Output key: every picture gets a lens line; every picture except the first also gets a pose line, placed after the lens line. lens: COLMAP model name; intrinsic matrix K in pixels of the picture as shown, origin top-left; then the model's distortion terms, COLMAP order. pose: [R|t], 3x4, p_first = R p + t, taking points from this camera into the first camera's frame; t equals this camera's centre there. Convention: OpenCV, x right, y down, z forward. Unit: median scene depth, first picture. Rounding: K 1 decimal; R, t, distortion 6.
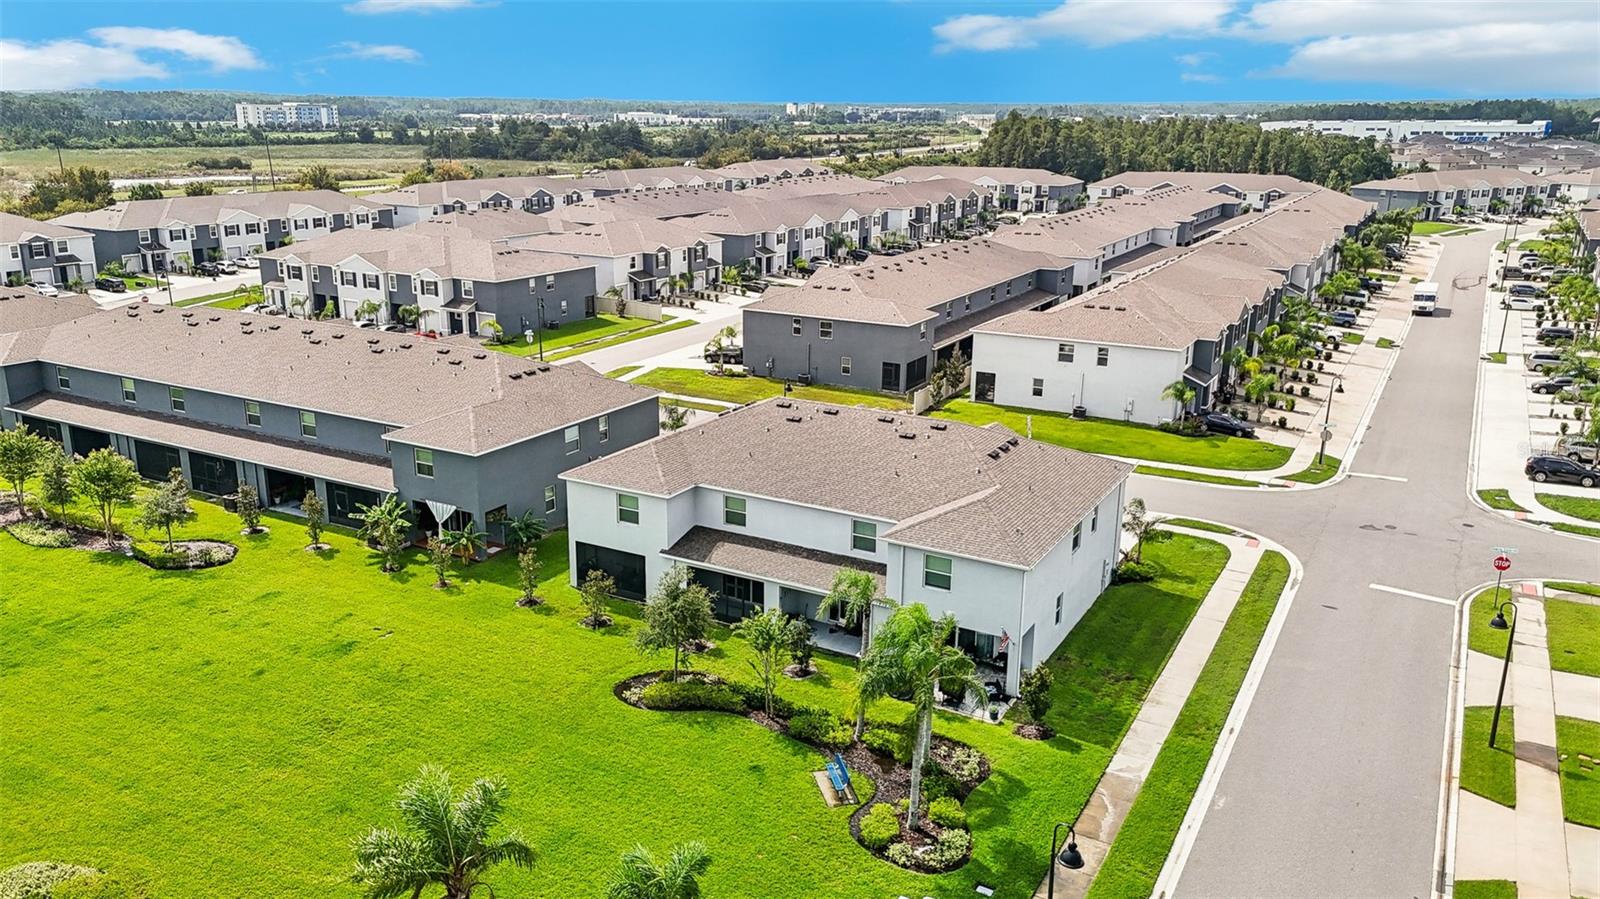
lens RADIAL K [[1201.3, 0, 784.3], [0, 1201.3, 454.2], [0, 0, 1]] dist [0.098784, -0.079267]
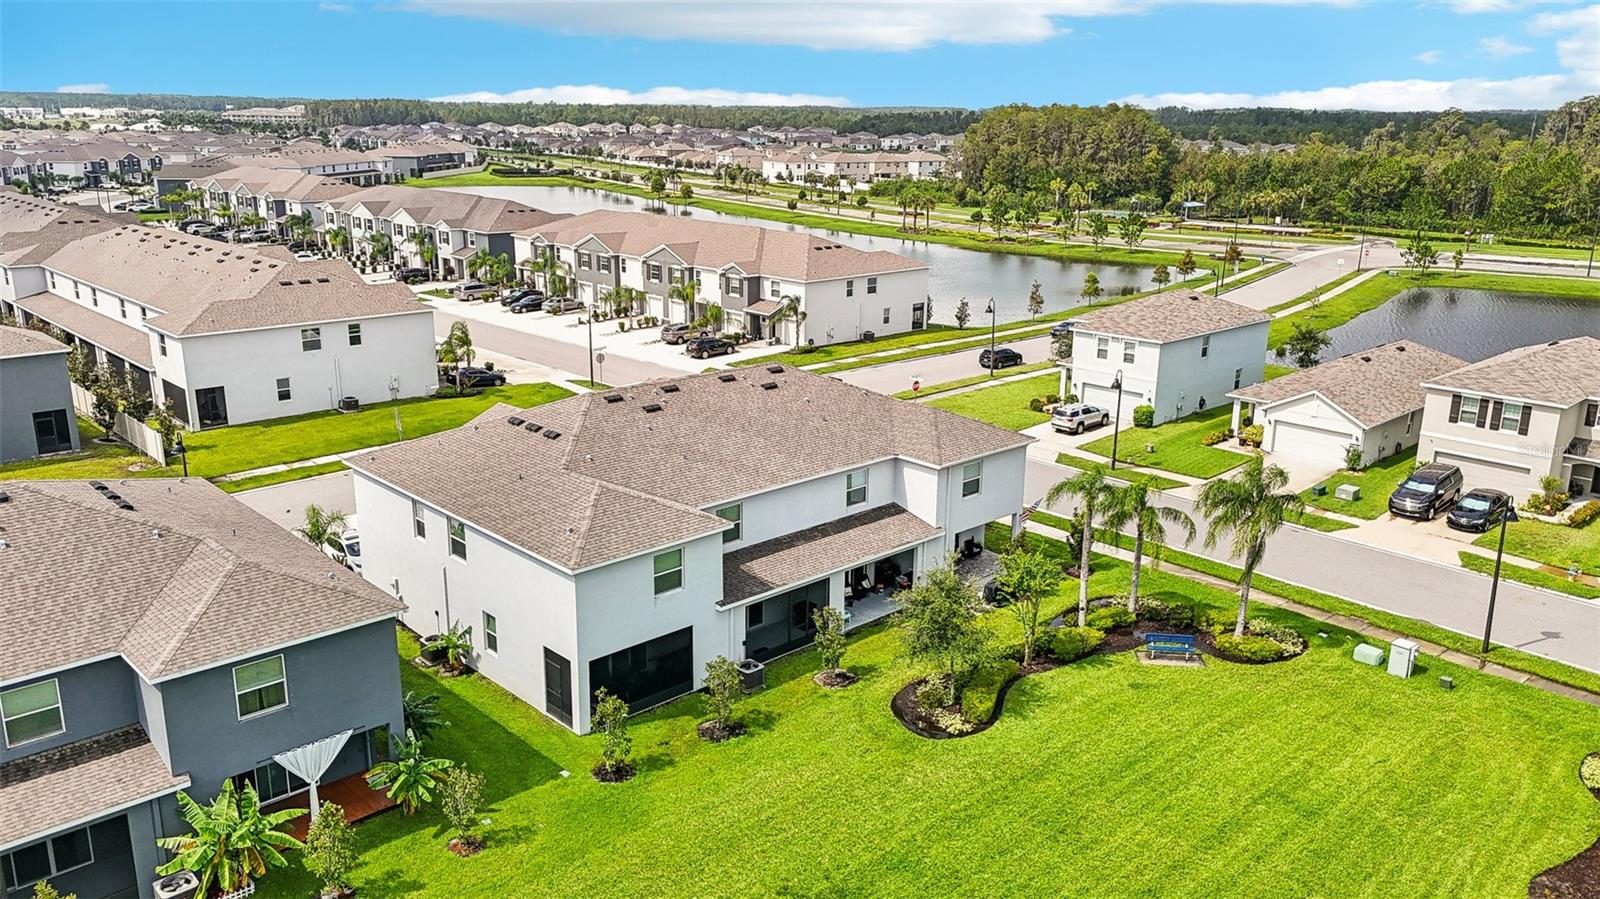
lens RADIAL K [[1213.7, 0, 800.0], [0, 1213.7, 449.5], [0, 0, 1]] dist [0.098809, -0.131351]
pose [[0.290054, -0.259749, 0.921086, -0.475264], [0.256840, 0.948281, 0.186538, -0.085895], [-0.921901, 0.182465, 0.341767, 0.434435]]
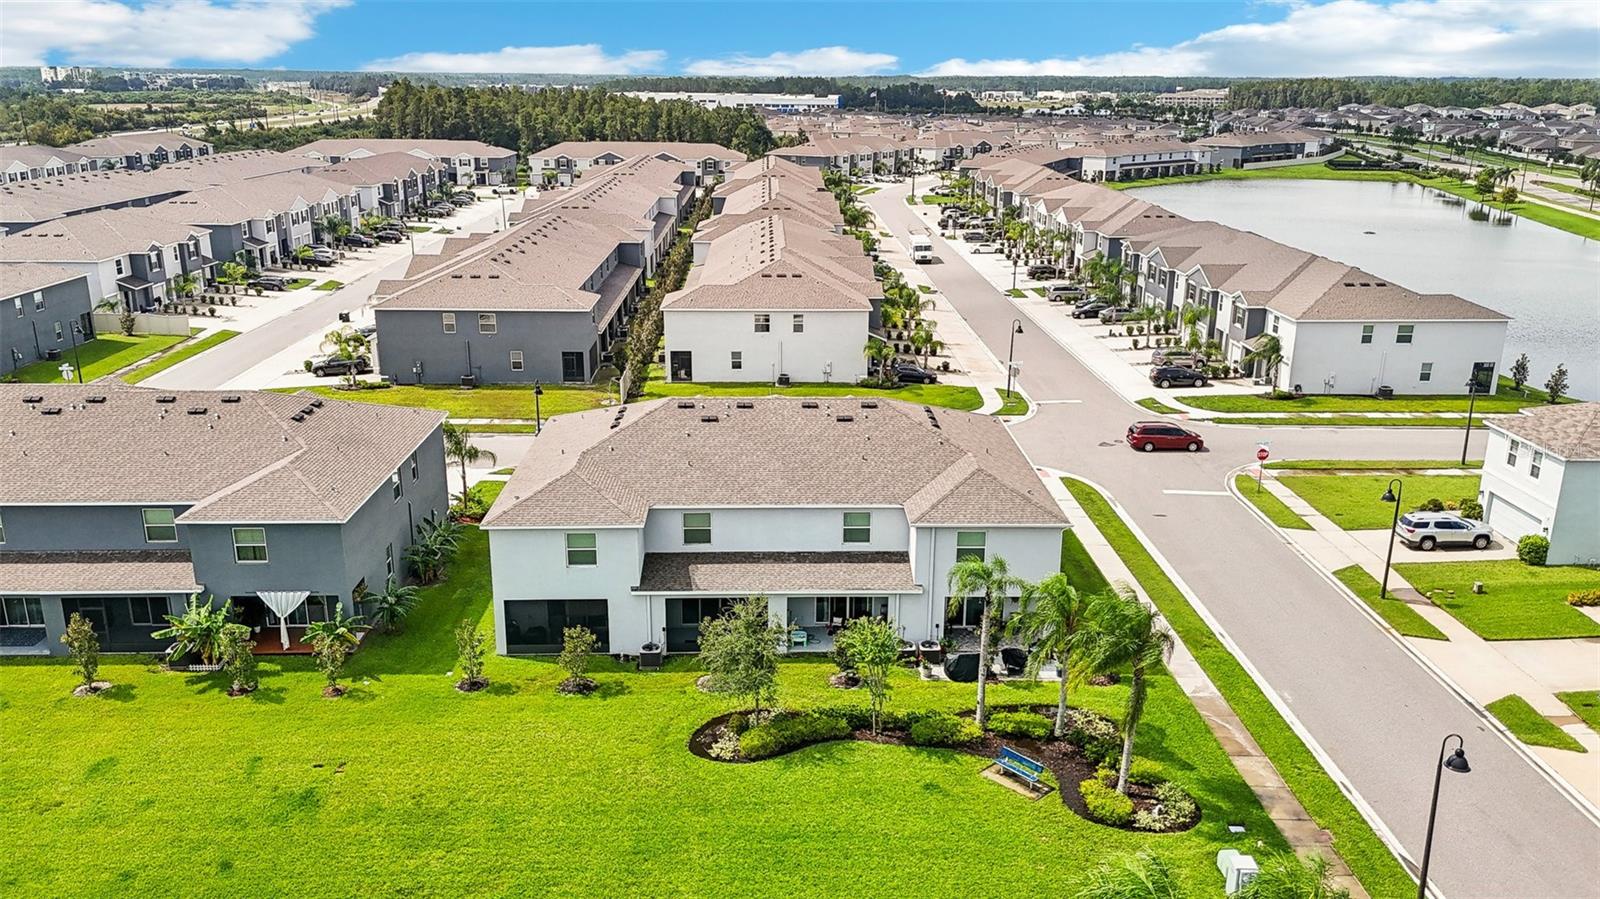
lens RADIAL K [[1213.7, 0, 800.0], [0, 1213.7, 449.5], [0, 0, 1]] dist [0.098809, -0.131351]
pose [[0.855374, -0.152223, 0.495140, -0.266614], [0.143695, 0.988063, 0.055526, -0.032160], [-0.497682, 0.023654, 0.867037, 0.110330]]
